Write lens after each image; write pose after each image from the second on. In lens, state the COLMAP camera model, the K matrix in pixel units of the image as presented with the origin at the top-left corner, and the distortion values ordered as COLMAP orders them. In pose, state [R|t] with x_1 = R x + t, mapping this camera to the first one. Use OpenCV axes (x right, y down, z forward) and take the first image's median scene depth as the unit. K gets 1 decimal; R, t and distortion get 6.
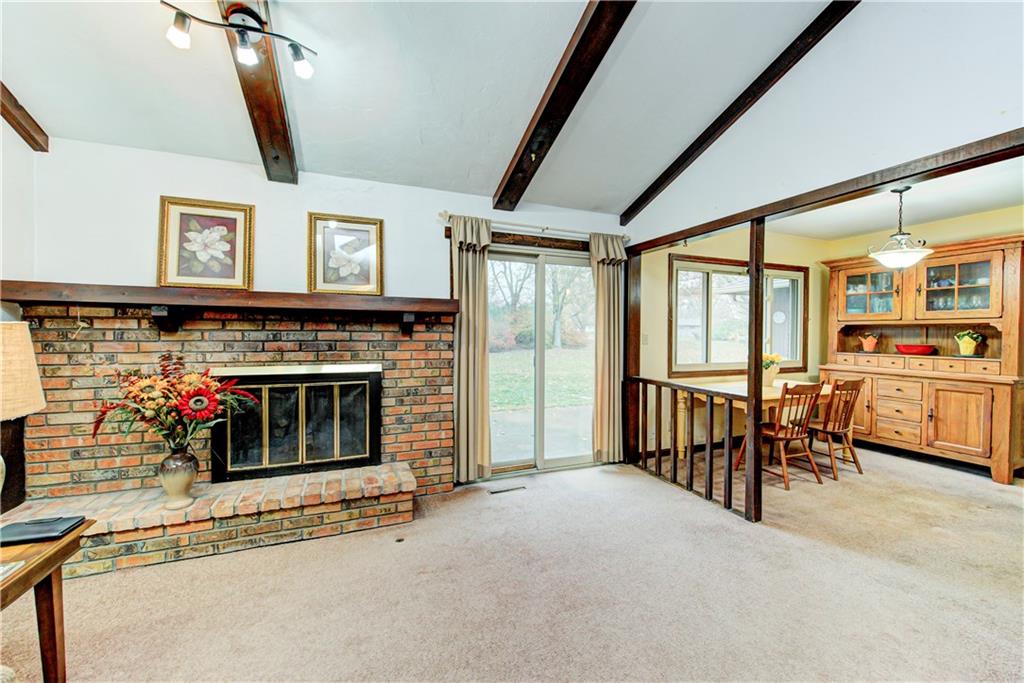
lens RADIAL K [[400.8, 0, 515.2], [0, 400.8, 341.8], [0, 0, 1]] dist [0.000690, -0.002844]
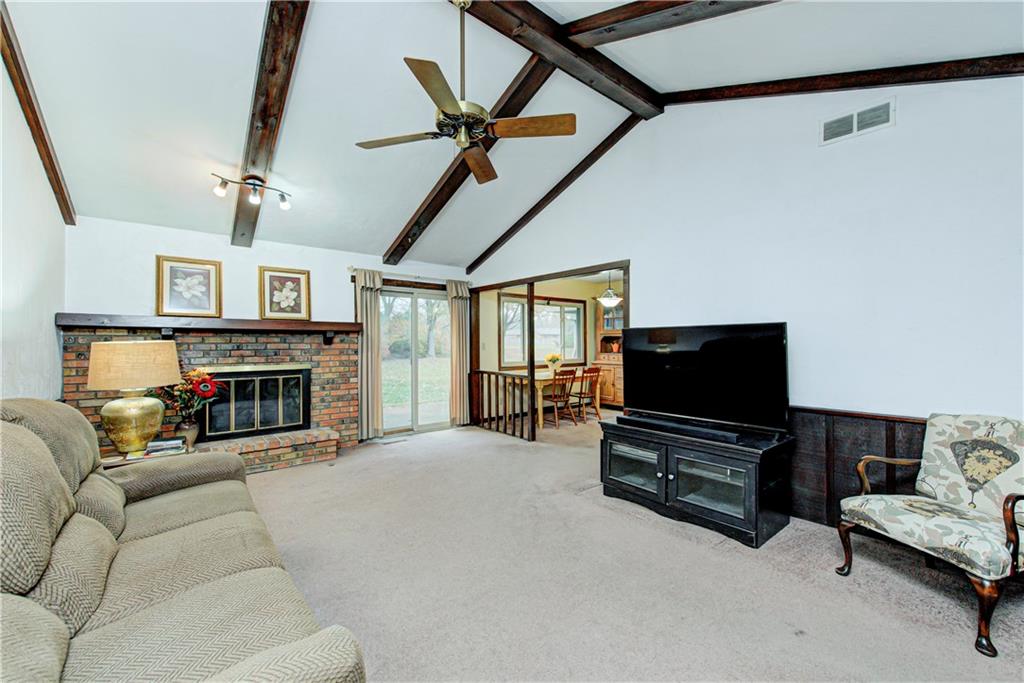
lens RADIAL K [[400.8, 0, 513.2], [0, 400.8, 341.8], [0, 0, 1]] dist [0.000690, -0.002844]
pose [[0.954203, -0.008347, 0.299042, -0.048690], [0.015261, 0.999667, -0.020793, 0.014294], [-0.298769, 0.024404, 0.954013, -0.766811]]
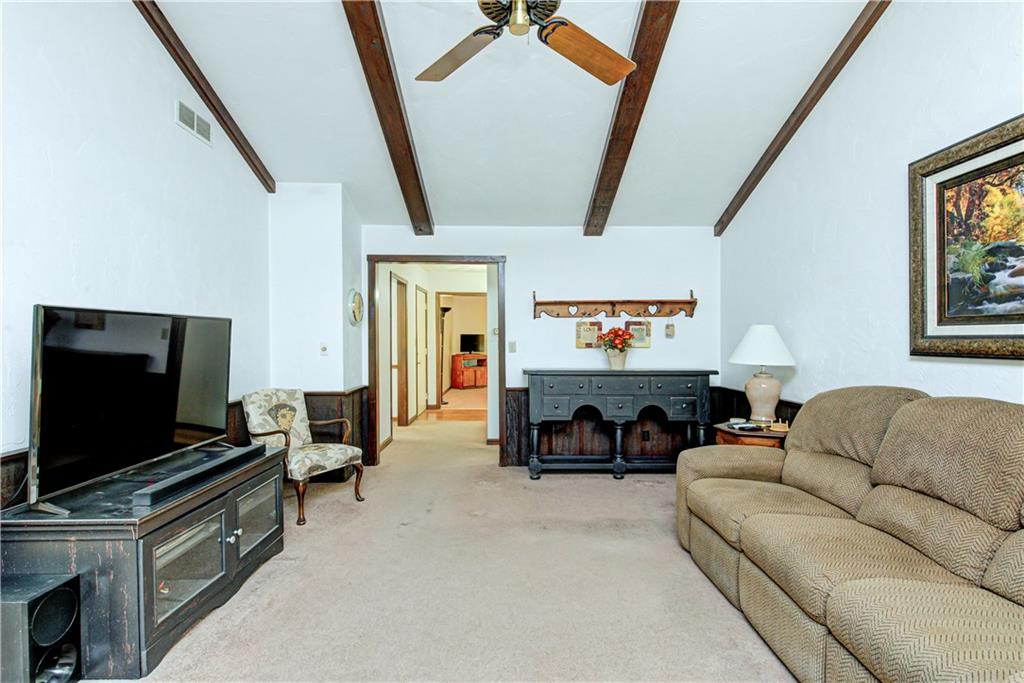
lens RADIAL K [[504.0, 0, 508.7], [0, 504.0, 345.0], [0, 0, 1]] dist [-0.009296, -0.001309]
pose [[-0.926486, -0.007897, 0.376247, -0.135447], [0.005825, 0.999359, 0.035317, -0.018816], [-0.376285, 0.034912, -0.925846, 0.718594]]
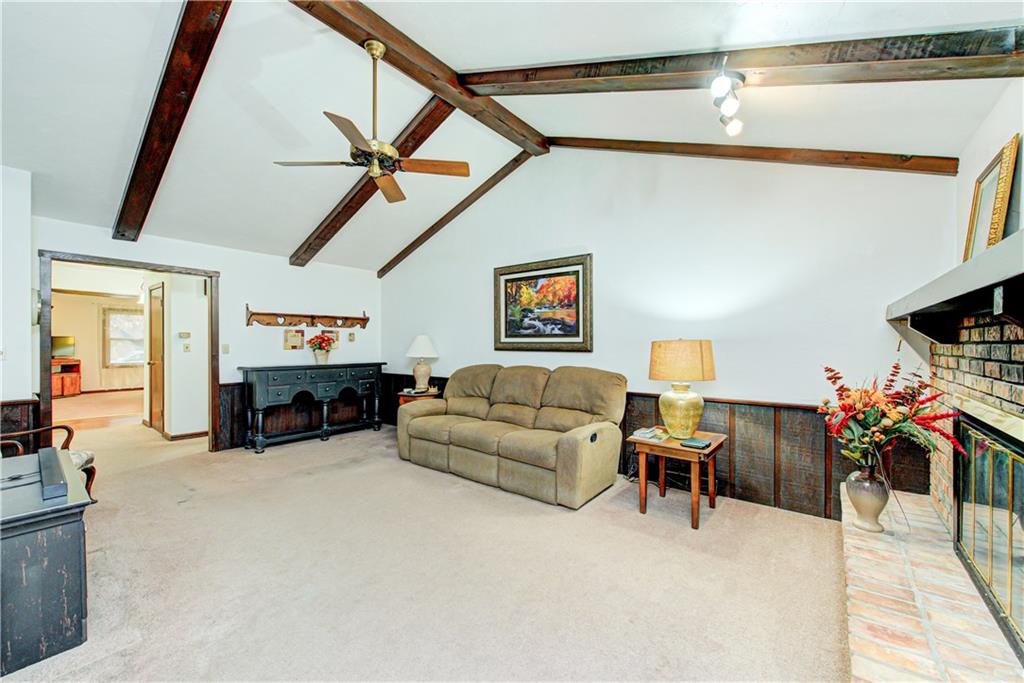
lens RADIAL K [[400.8, 0, 513.9], [0, 400.8, 345.4], [0, 0, 1]] dist [0.000690, -0.002844]
pose [[-0.872762, -0.004120, -0.488129, 0.294966], [-0.018503, 0.999525, 0.024646, -0.028293], [0.487796, 0.030542, -0.872423, 1.127496]]
